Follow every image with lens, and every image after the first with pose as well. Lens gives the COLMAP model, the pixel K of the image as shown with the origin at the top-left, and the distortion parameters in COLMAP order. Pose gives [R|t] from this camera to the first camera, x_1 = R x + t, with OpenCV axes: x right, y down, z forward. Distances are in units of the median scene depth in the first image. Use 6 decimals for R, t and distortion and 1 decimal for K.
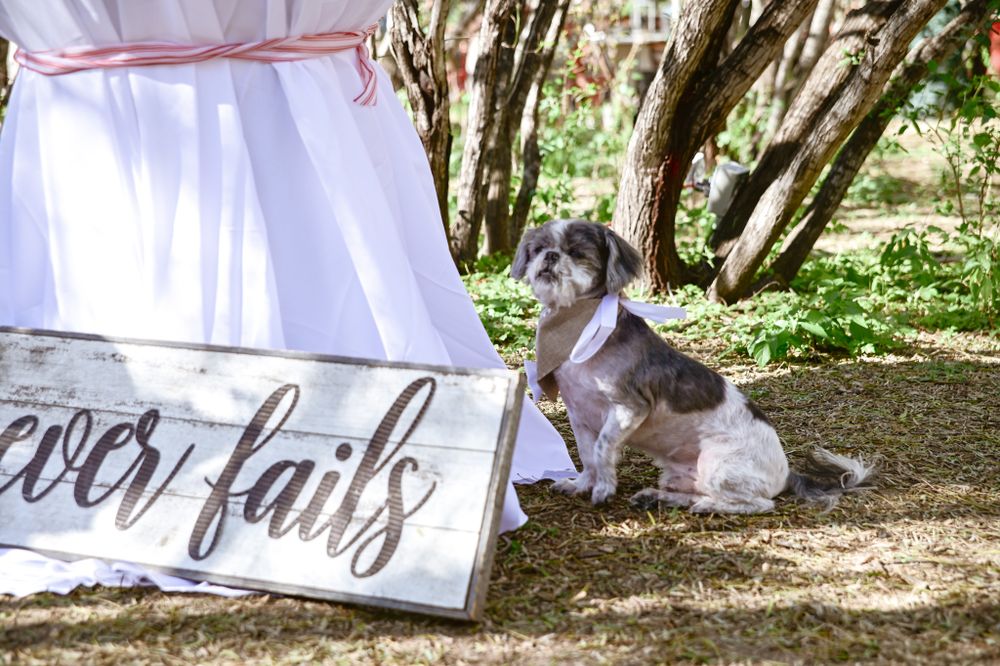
lens RADIAL K [[2012.2, 0, 500.0], [0, 2012.2, 333.0], [0, 0, 1]] dist [-0.017501, -0.015012]
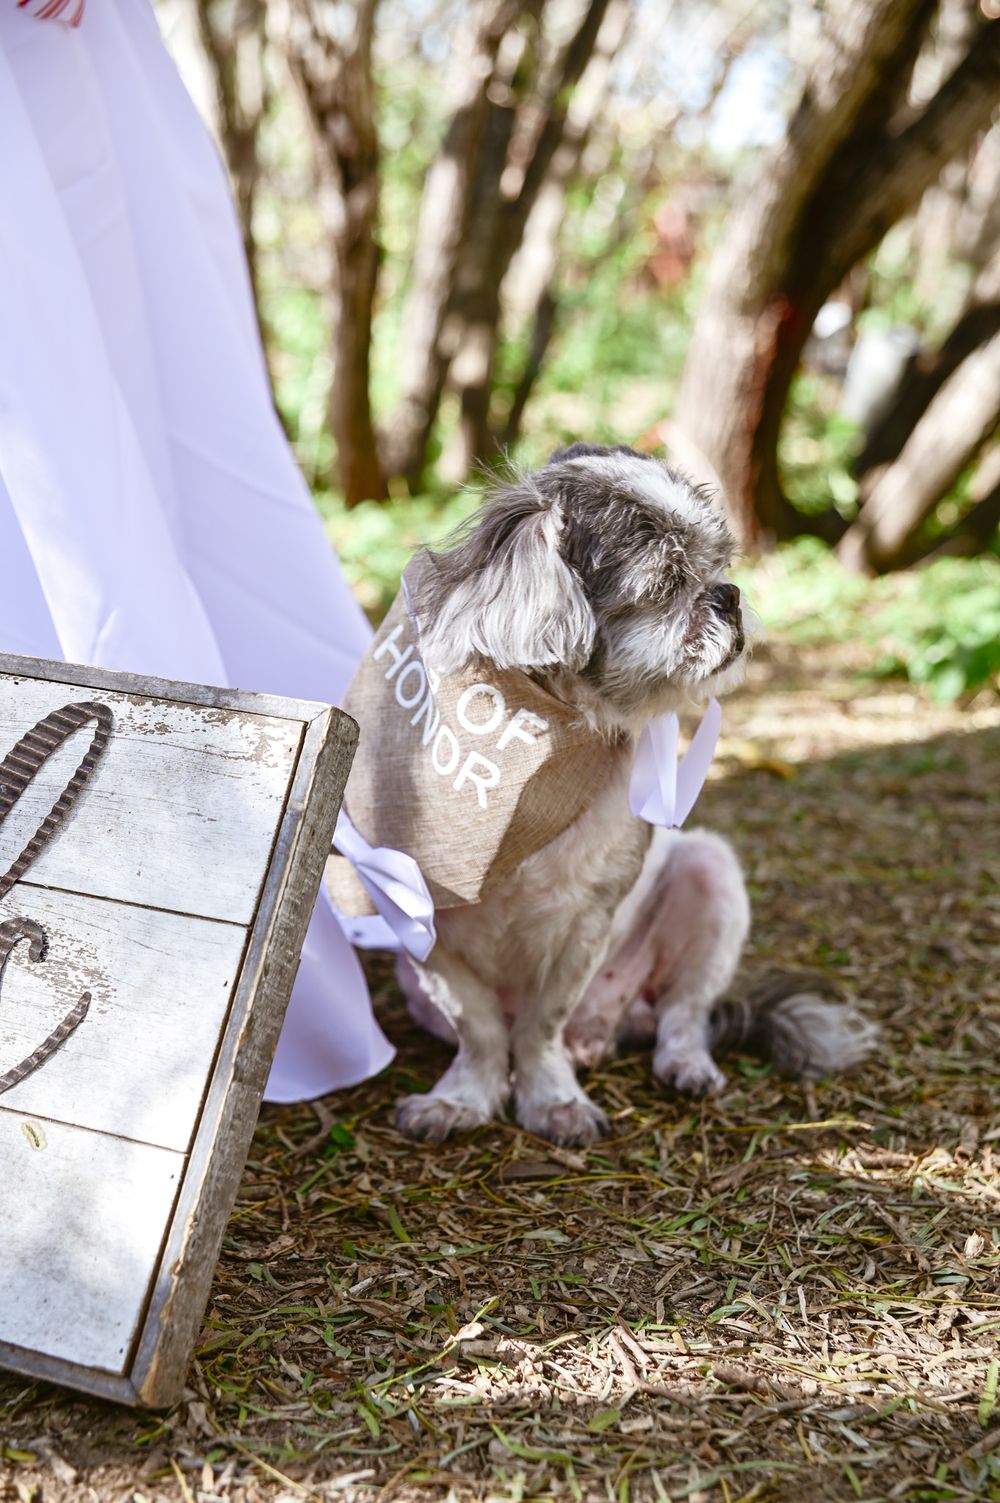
lens RADIAL K [[2166.5, 0, 500.0], [0, 2166.5, 751.5], [0, 0, 1]] dist [0.016849, 0.041709]
pose [[0.997642, 0.060204, -0.032950, 0.050341], [-0.058127, 0.996461, 0.060726, 0.002134], [0.036490, -0.058667, 0.997610, 0.595471]]
